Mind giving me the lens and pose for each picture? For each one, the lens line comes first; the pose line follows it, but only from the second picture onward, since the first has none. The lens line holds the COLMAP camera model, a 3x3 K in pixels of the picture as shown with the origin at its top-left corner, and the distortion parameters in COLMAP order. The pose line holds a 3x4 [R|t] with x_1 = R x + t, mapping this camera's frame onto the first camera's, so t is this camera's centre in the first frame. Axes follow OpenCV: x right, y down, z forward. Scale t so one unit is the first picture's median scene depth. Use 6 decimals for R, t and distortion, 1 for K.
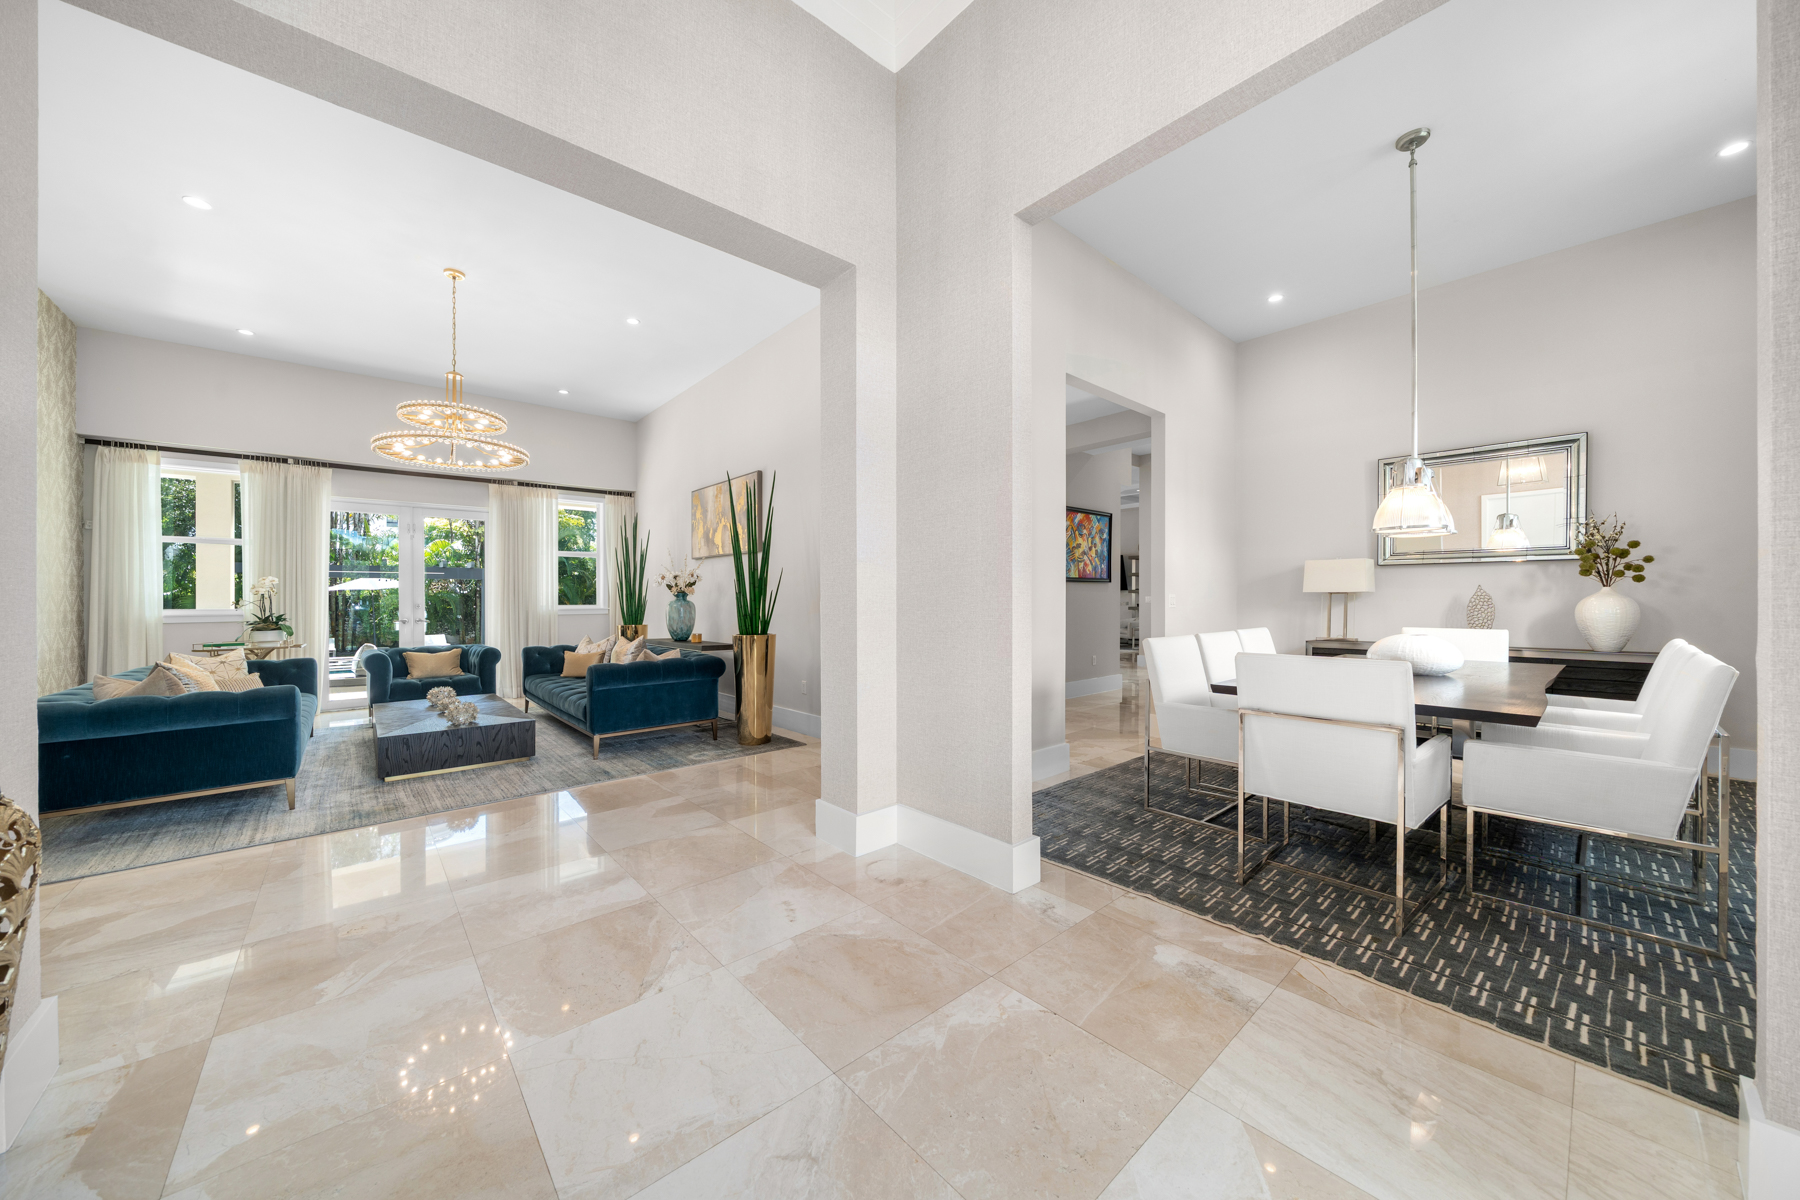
lens RADIAL K [[622.3, 0, 879.1], [0, 622.3, 603.3], [0, 0, 1]] dist [-0.002175, -0.000169]
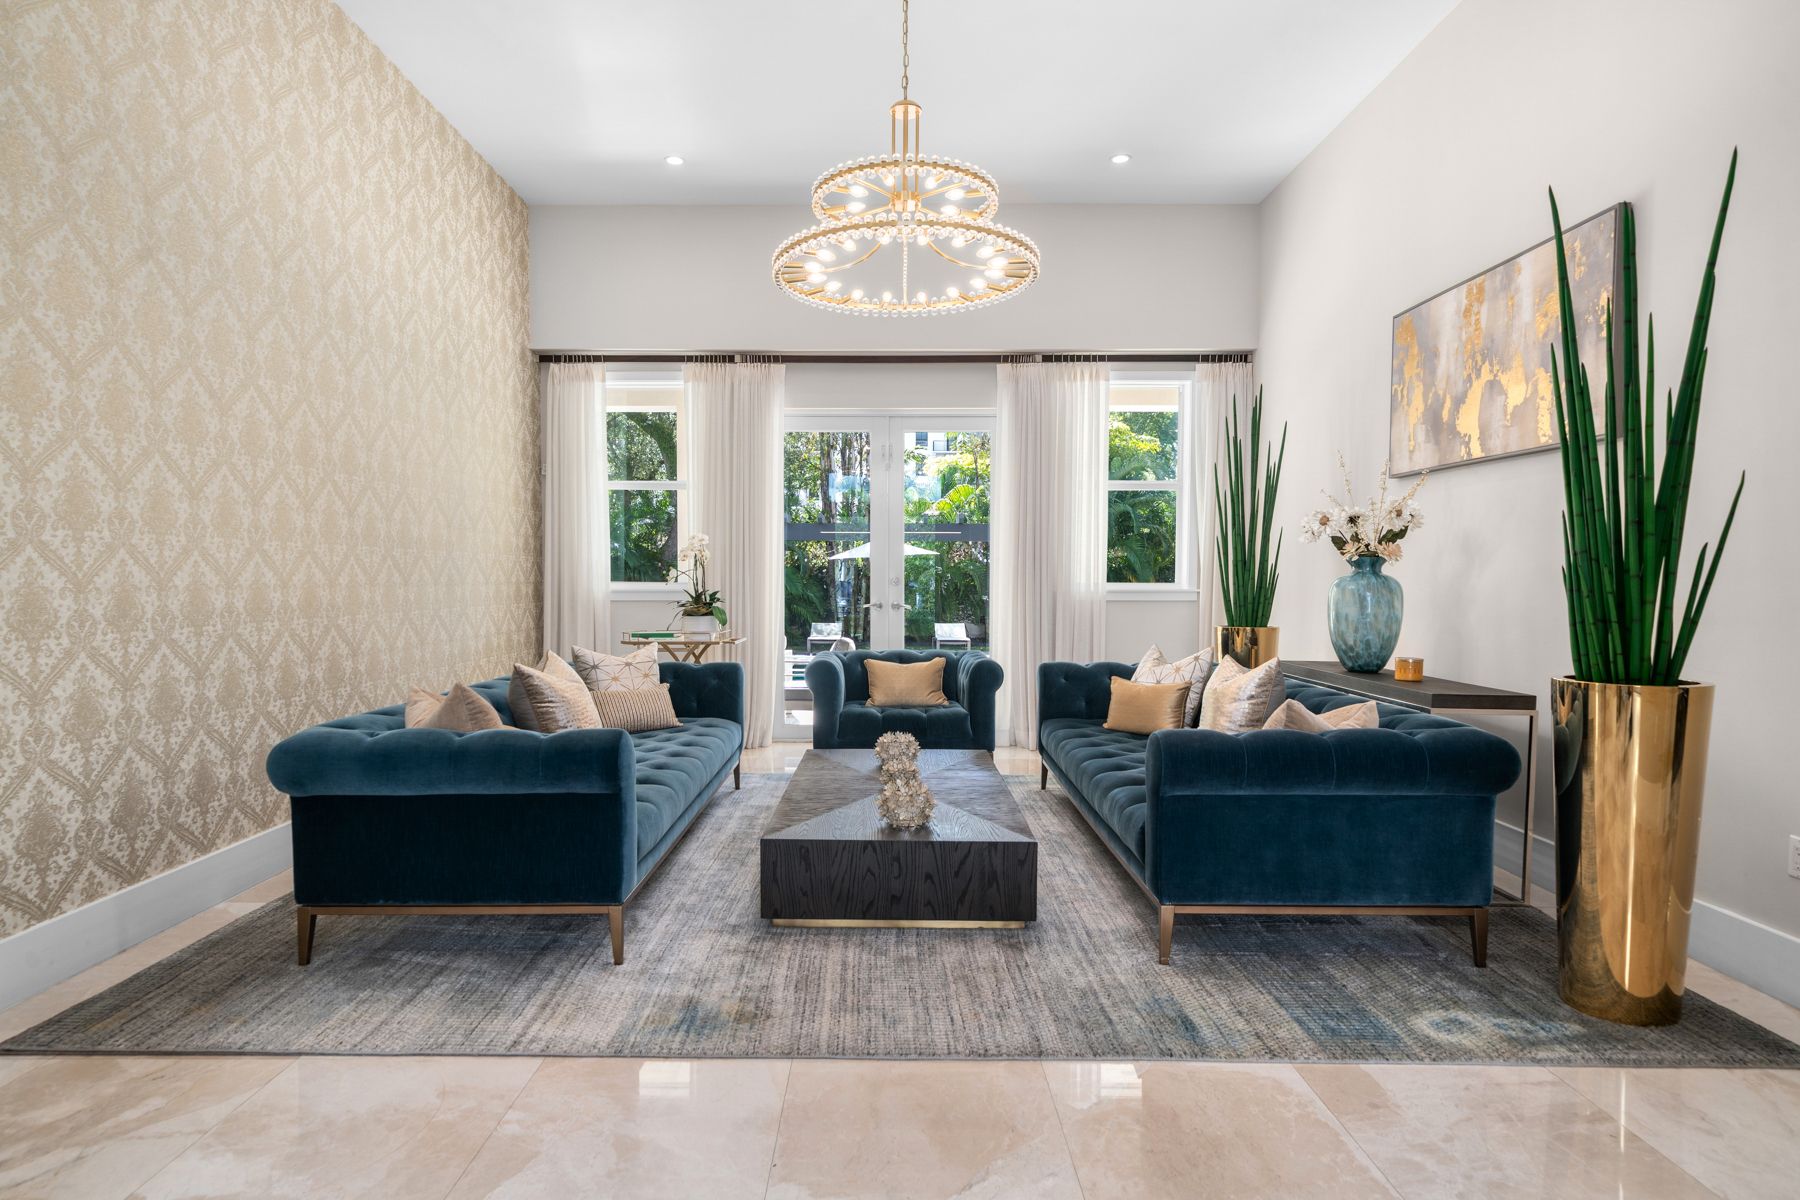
lens RADIAL K [[963.0, 0, 900.0], [0, 963.0, 600.0], [0, 0, 1]] dist [-0.005477, -0.000267]
pose [[0.760410, 0.024454, -0.648983, -0.165168], [-0.011844, 0.999647, 0.023791, 0.000399], [0.649336, -0.010404, 0.760431, 0.368922]]
